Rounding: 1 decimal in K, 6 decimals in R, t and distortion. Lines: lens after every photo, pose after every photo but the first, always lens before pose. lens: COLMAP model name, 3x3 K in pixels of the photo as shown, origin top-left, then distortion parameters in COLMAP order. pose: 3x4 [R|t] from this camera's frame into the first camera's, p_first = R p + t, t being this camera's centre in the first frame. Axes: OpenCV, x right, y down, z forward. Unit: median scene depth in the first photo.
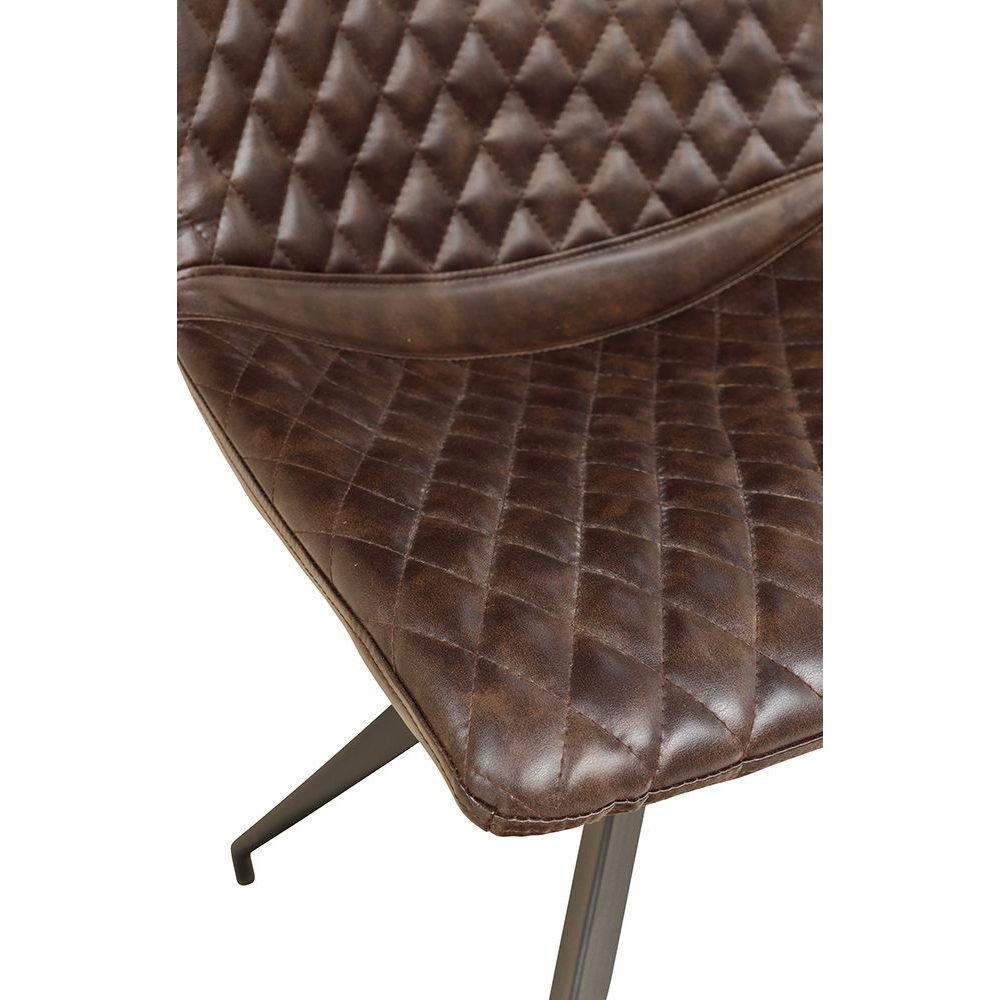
lens RADIAL K [[1509.0, 0, 500.0], [0, 1509.0, 500.0], [0, 0, 1]] dist [-0.029479, -0.057181]
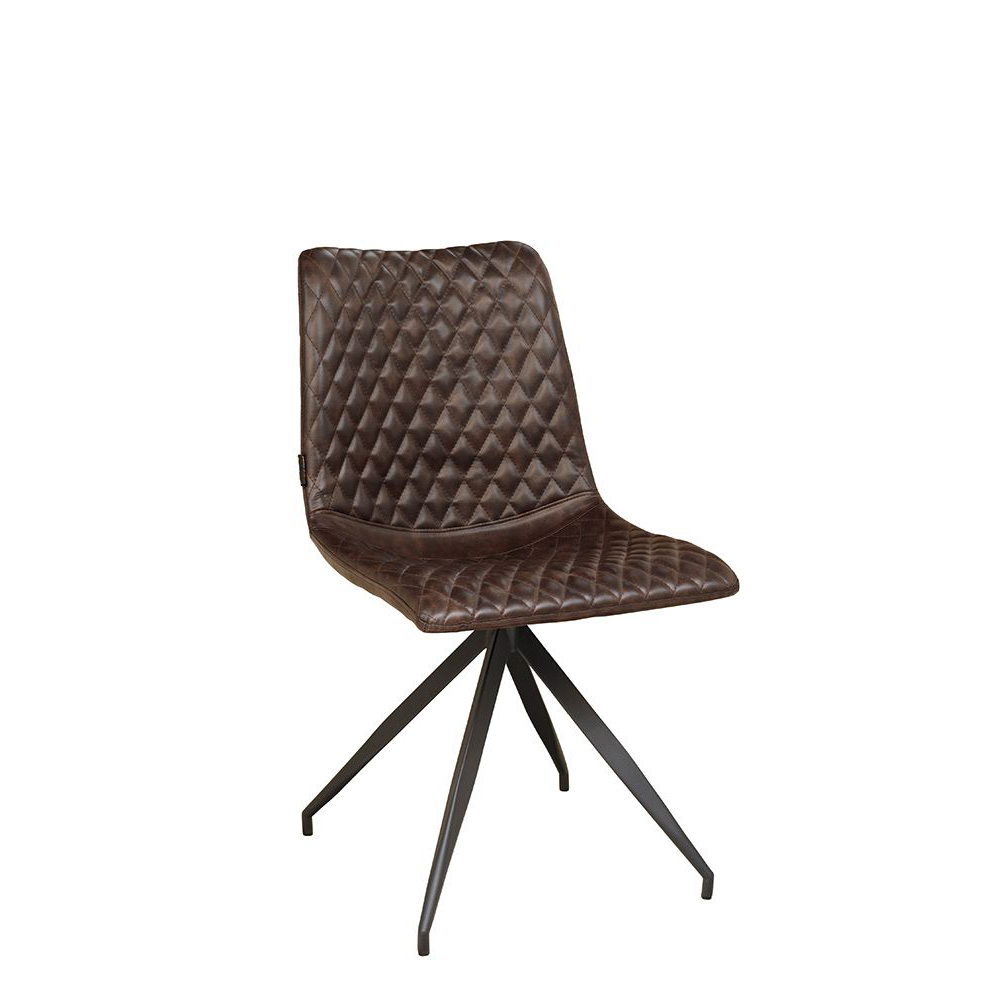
lens RADIAL K [[1509.0, 0, 500.0], [0, 1509.0, 500.0], [0, 0, 1]] dist [-0.029479, -0.057181]
pose [[0.999552, 0.028571, 0.008902, 0.071208], [-0.024435, 0.950943, -0.308399, 0.545409], [-0.017277, 0.308043, 0.951216, -1.306637]]
